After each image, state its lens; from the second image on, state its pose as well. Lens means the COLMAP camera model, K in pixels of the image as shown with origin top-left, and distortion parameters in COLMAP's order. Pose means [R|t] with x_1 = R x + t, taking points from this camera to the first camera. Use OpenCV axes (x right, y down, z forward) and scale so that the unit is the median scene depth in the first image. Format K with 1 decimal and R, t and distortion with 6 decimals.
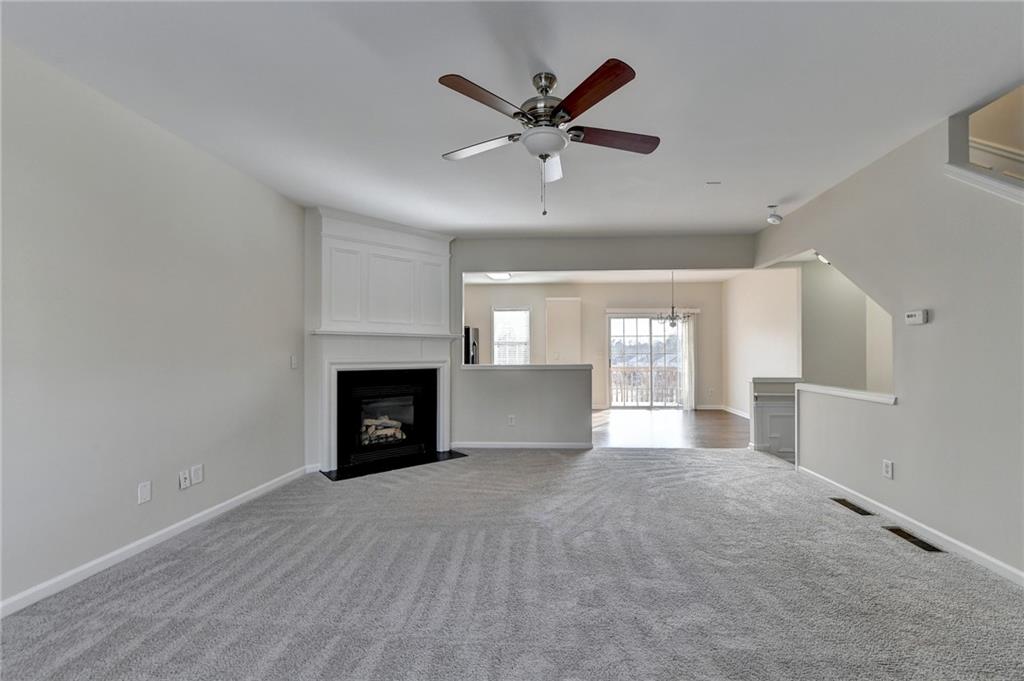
lens RADIAL K [[420.2, 0, 530.5], [0, 420.2, 350.2], [0, 0, 1]] dist [-0.004499, -0.000609]
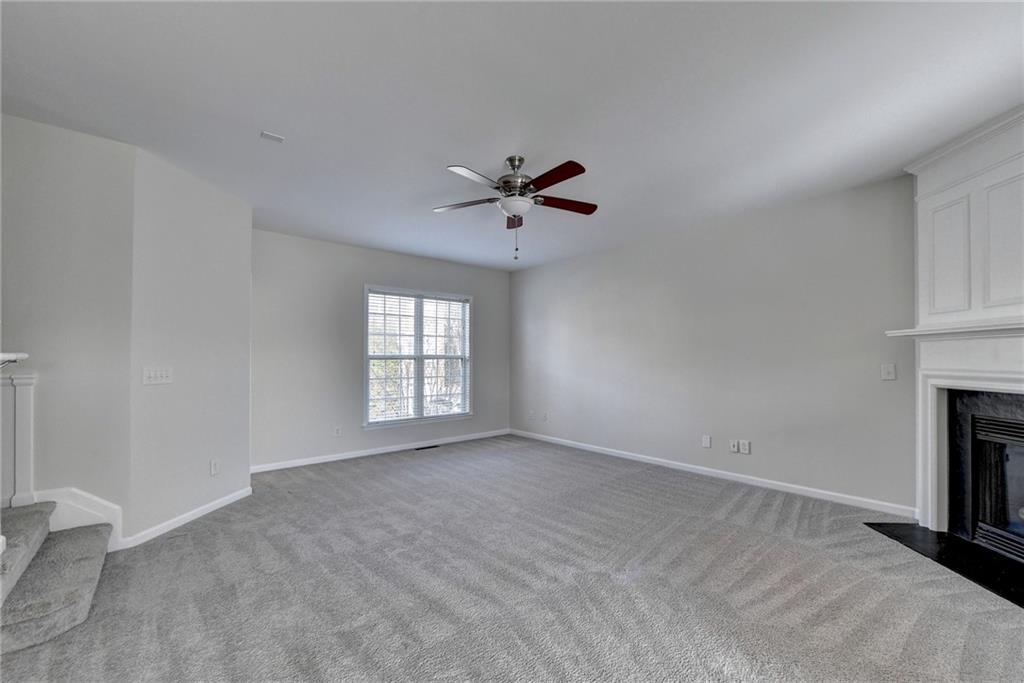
lens RADIAL K [[420.0, 0, 530.1], [0, 420.0, 355.5], [0, 0, 1]] dist [-0.010316, -0.000227]
pose [[-0.703011, -0.004613, -0.711164, 0.425594], [0.006833, 0.999889, -0.013240, 0.001383], [0.711147, -0.014167, -0.702901, 0.880311]]
